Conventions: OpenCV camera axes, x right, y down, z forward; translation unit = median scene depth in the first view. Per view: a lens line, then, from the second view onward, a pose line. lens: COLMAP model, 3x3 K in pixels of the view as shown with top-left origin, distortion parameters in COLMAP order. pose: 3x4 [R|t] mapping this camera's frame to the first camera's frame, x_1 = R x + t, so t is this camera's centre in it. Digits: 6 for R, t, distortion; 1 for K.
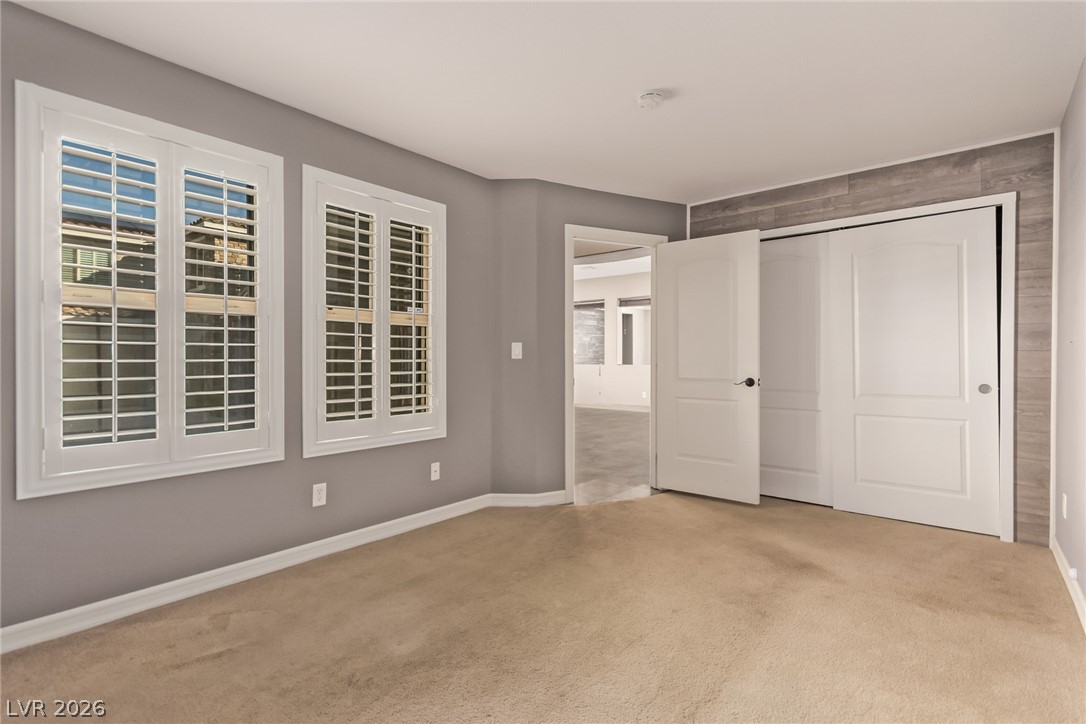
lens RADIAL K [[509.0, 0, 543.0], [0, 509.0, 356.7], [0, 0, 1]] dist [-0.001884, 0.000026]
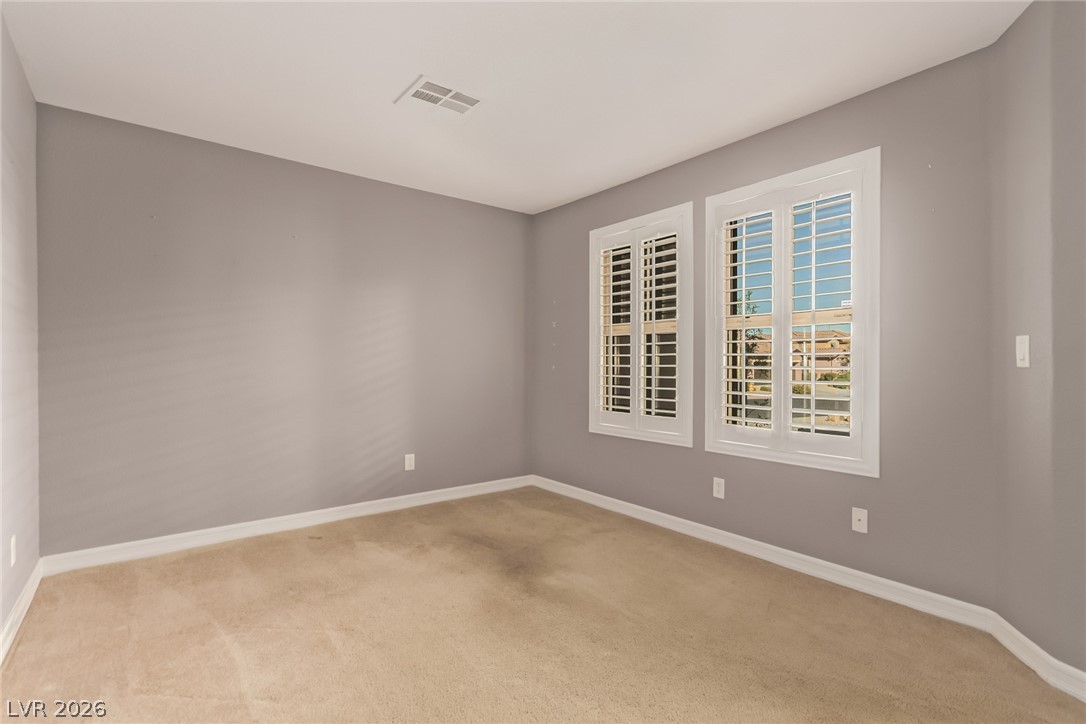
lens RADIAL K [[509.0, 0, 547.1], [0, 509.0, 366.3], [0, 0, 1]] dist [-0.001884, 0.000026]
pose [[-0.197637, 0.001029, -0.980275, 0.786954], [-0.004744, 0.999987, 0.002007, 0.006452], [0.980264, 0.005047, -0.197629, 0.931500]]
